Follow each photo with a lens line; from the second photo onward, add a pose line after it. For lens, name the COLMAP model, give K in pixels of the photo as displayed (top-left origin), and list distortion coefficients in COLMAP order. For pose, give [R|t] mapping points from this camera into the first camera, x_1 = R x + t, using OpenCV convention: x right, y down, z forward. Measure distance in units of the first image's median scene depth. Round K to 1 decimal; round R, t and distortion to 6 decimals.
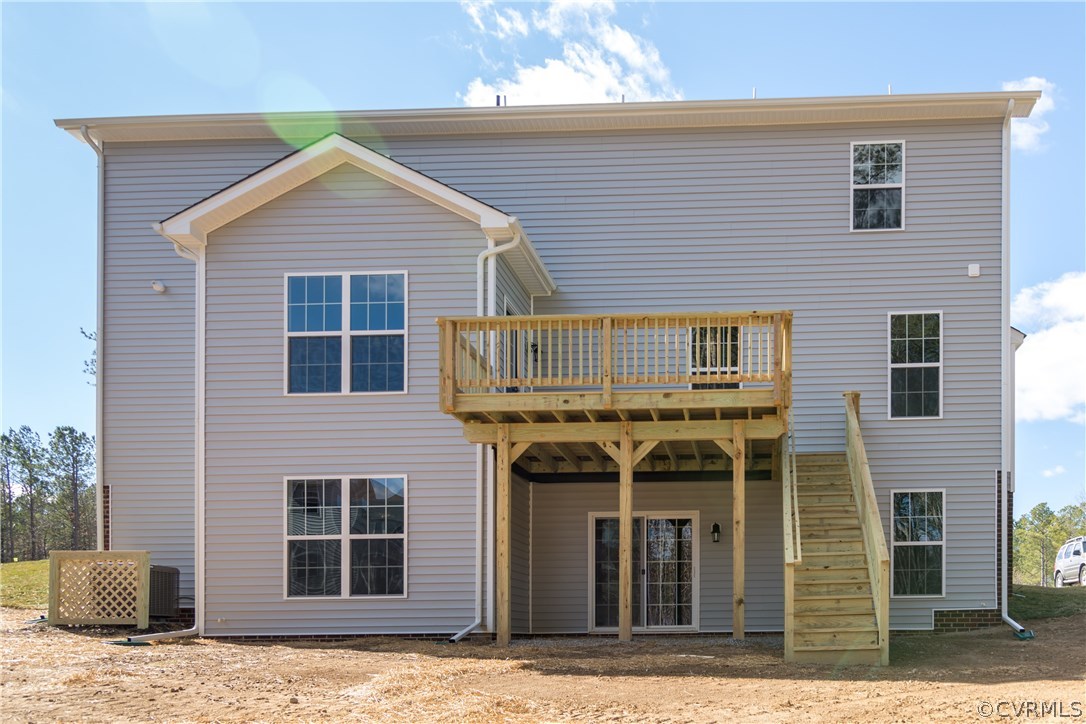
lens RADIAL K [[767.3, 0, 543.0], [0, 767.3, 465.9], [0, 0, 1]] dist [0.003970, -0.000670]
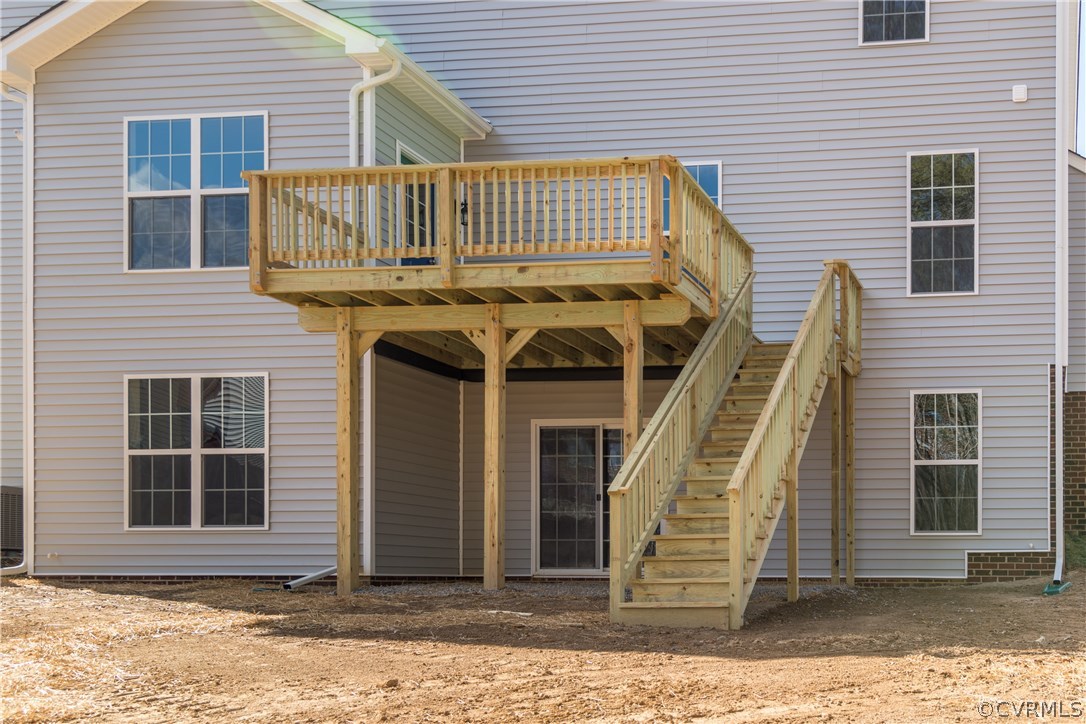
lens RADIAL K [[985.4, 0, 543.0], [0, 985.4, 362.0], [0, 0, 1]] dist [0.047012, -0.076682]
pose [[0.997414, -0.003689, -0.071772, 0.171314], [0.004092, 0.999977, 0.005460, -0.003379], [0.071750, -0.005740, 0.997406, 0.013712]]
